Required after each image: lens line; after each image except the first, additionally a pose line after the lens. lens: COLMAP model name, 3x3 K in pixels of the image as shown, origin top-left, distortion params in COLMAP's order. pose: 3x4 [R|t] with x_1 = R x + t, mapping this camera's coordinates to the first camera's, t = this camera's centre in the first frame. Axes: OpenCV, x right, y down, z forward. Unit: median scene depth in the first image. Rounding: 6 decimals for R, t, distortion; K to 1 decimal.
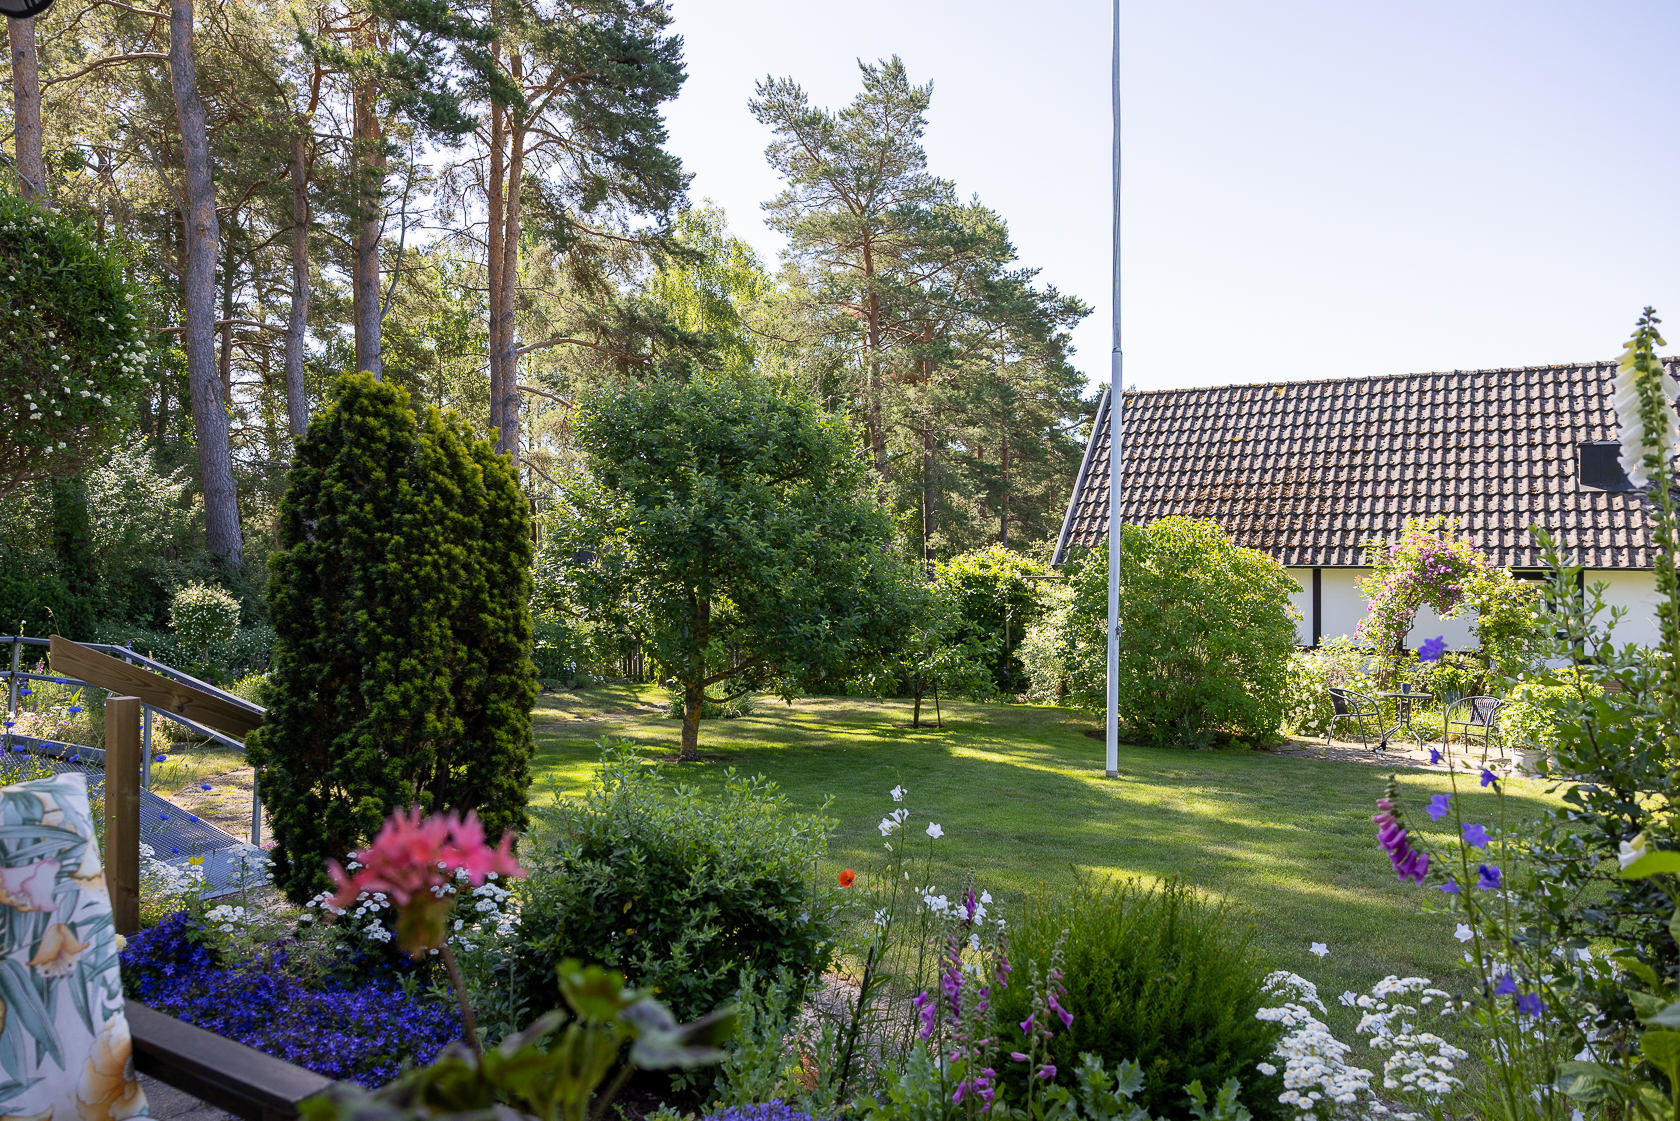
lens RADIAL K [[1257.4, 0, 837.8], [0, 1257.4, 561.0], [0, 0, 1]] dist [0.006429, 0.003595]
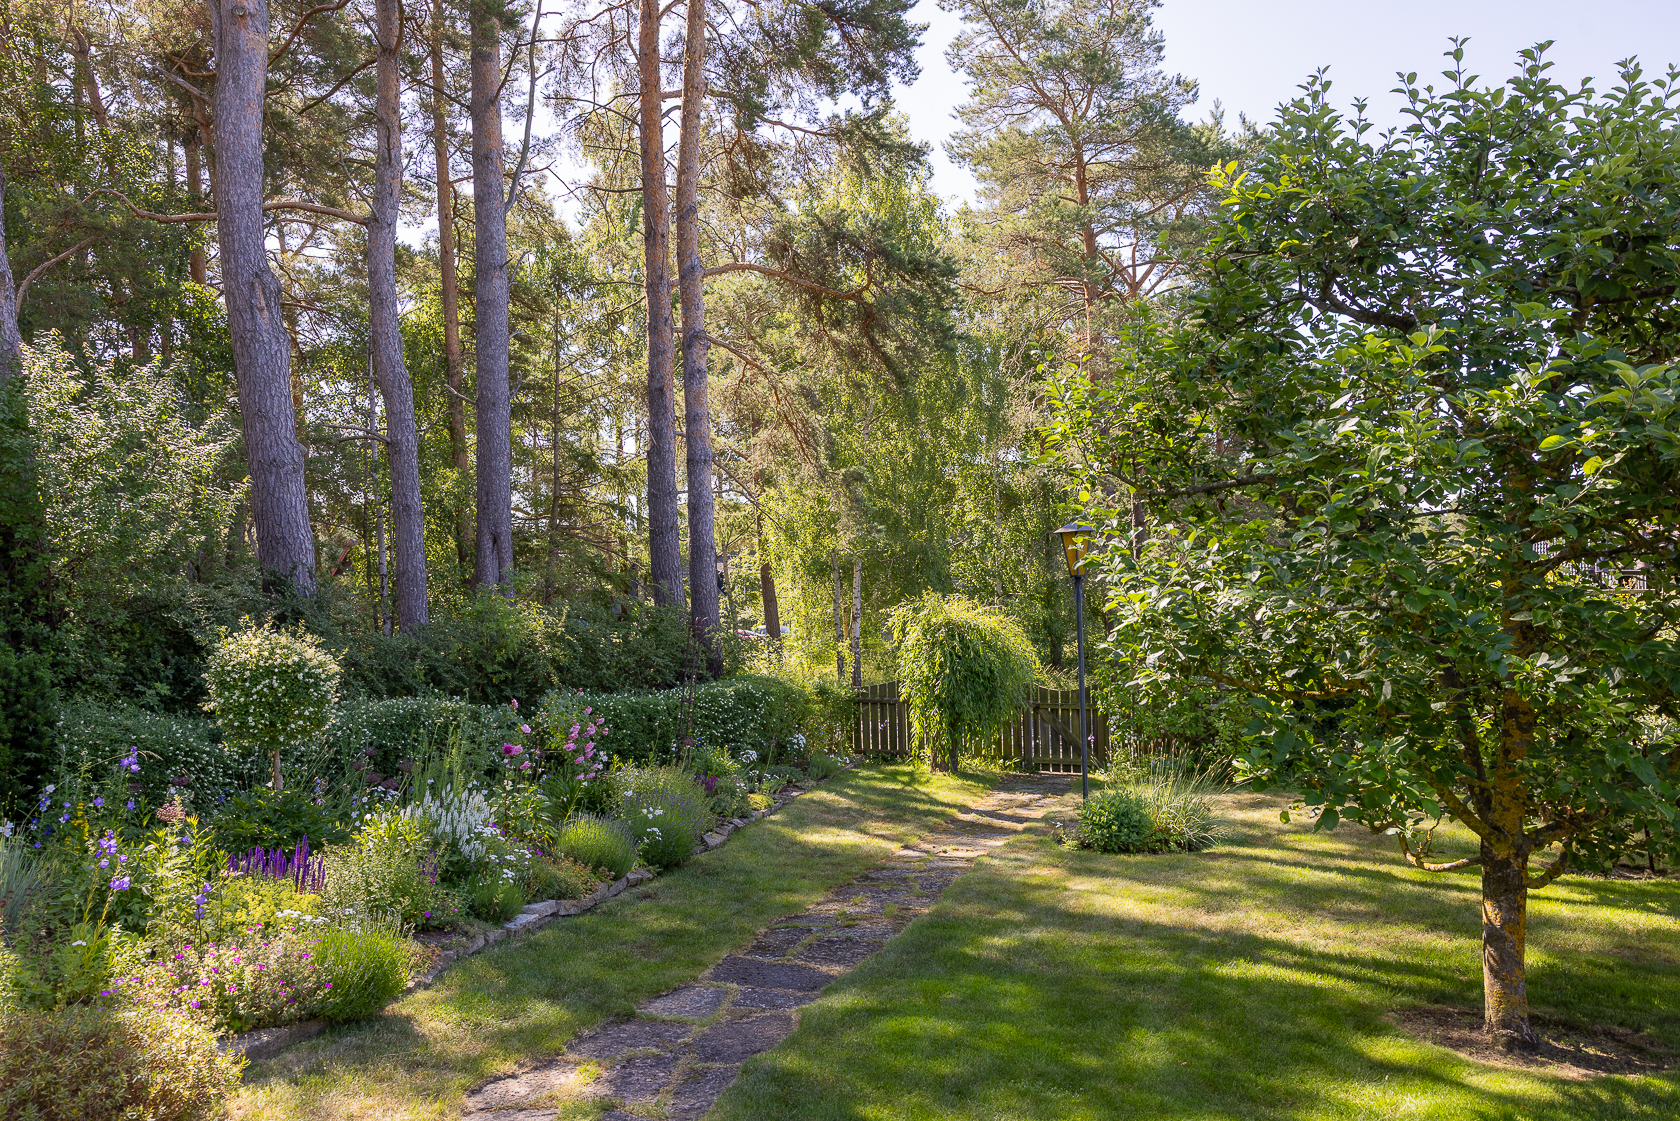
lens RADIAL K [[1286.0, 0, 842.1], [0, 1286.0, 564.2], [0, 0, 1]] dist [-0.014305, -0.003456]
pose [[0.999813, -0.018774, 0.004657, -0.255798], [0.018876, 0.999561, -0.022850, 0.009310], [-0.004226, 0.022934, 0.999728, 0.447114]]
